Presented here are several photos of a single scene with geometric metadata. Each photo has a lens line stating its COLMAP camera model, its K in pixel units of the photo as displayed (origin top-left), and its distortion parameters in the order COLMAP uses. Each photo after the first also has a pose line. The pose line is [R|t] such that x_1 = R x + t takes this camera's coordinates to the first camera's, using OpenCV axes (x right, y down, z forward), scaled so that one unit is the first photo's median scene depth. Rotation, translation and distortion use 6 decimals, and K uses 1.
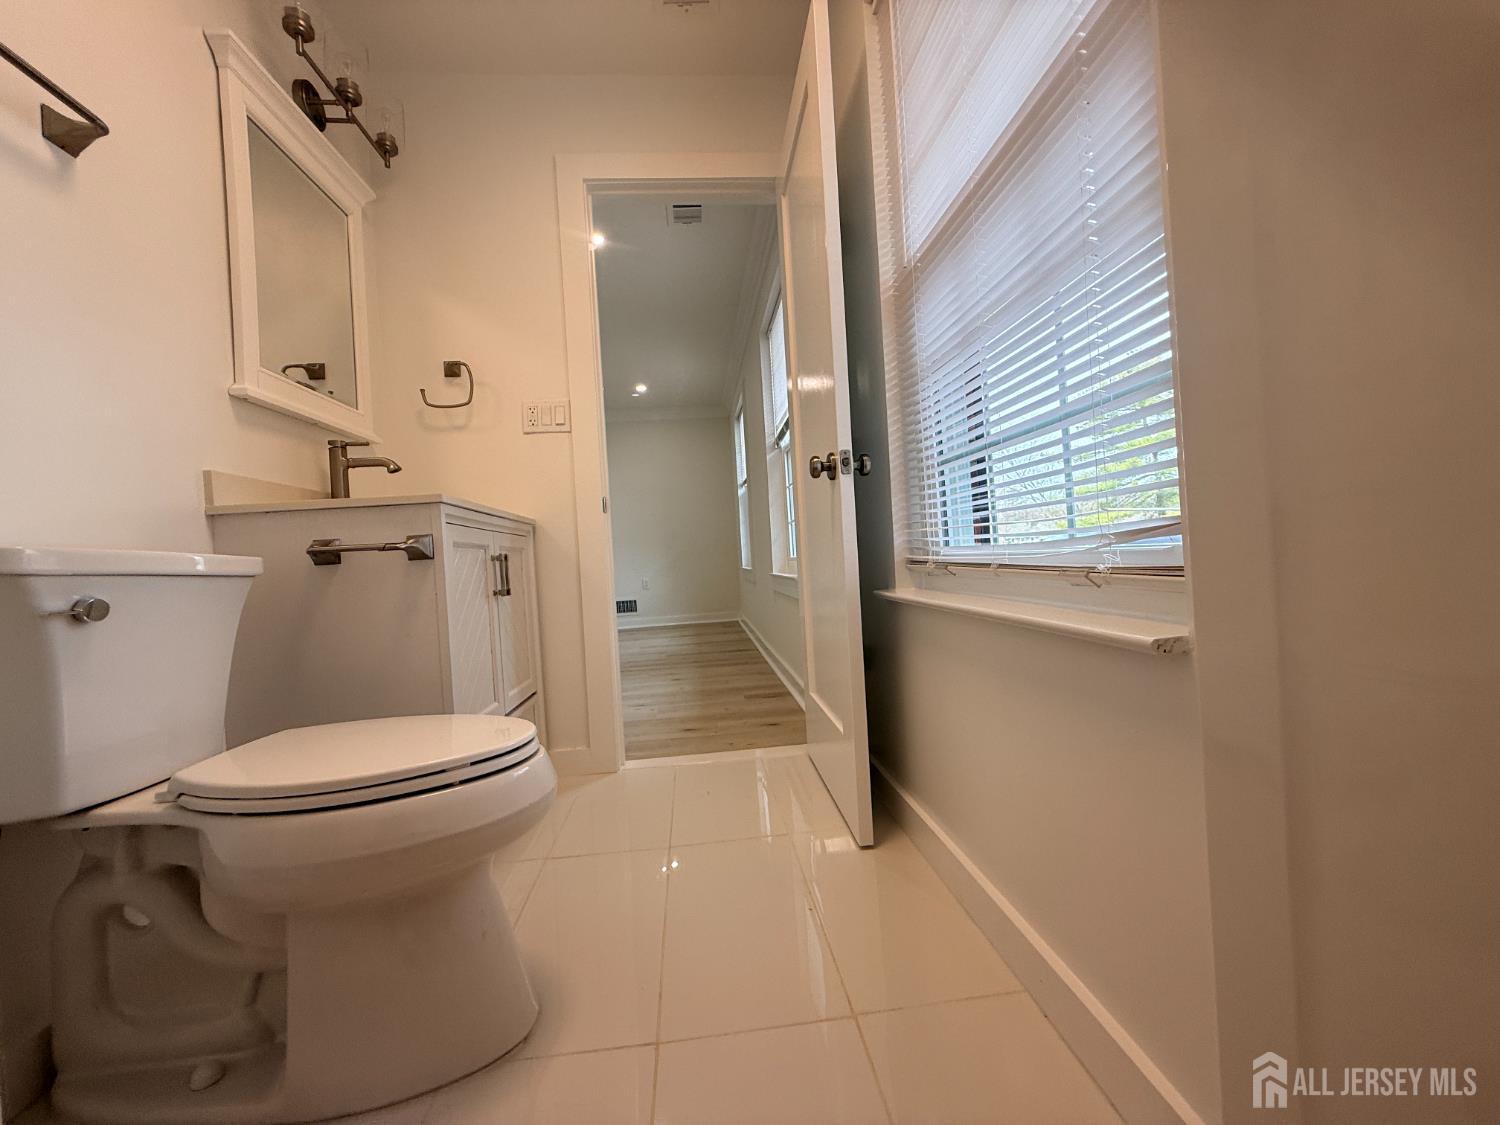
lens RADIAL K [[597.1, 0, 746.5], [0, 597.1, 561.2], [0, 0, 1]] dist [-0.001418, 0.000292]
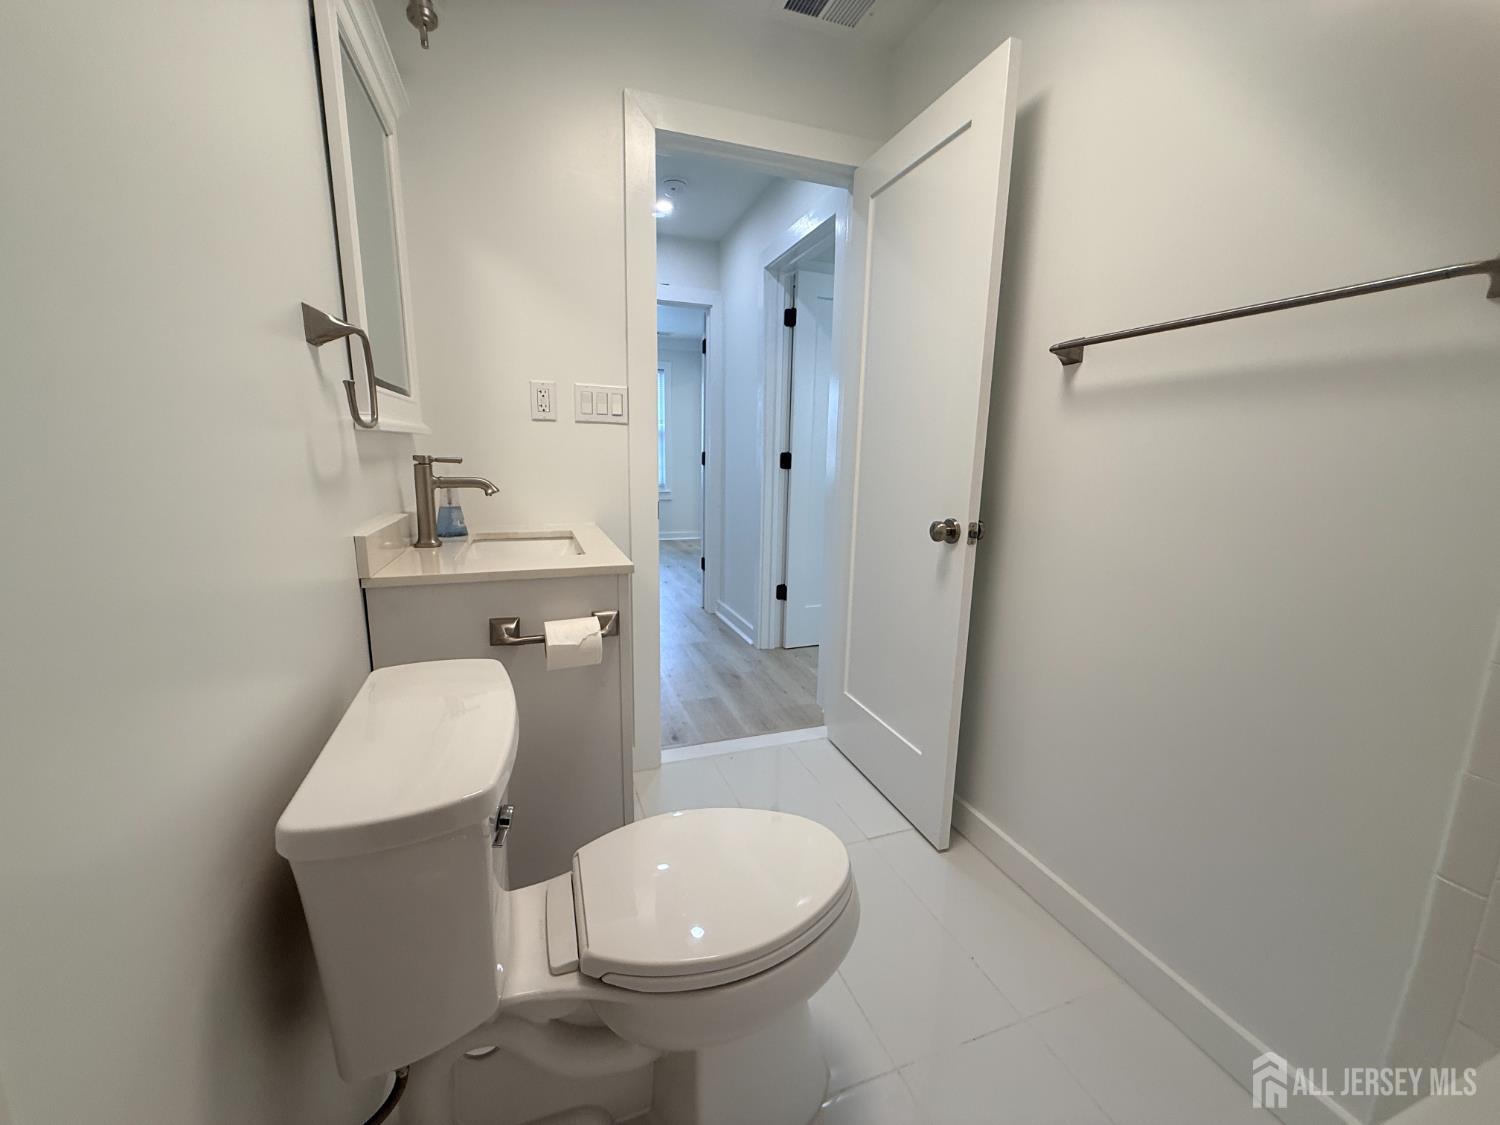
lens RADIAL K [[597.1, 0, 746.5], [0, 597.1, 561.2], [0, 0, 1]] dist [-0.001418, 0.000292]
pose [[0.968616, 0.038574, 0.245551, -0.437127], [-0.082112, 0.982081, 0.169629, -0.235621], [-0.234608, -0.184468, 0.954427, 0.038157]]
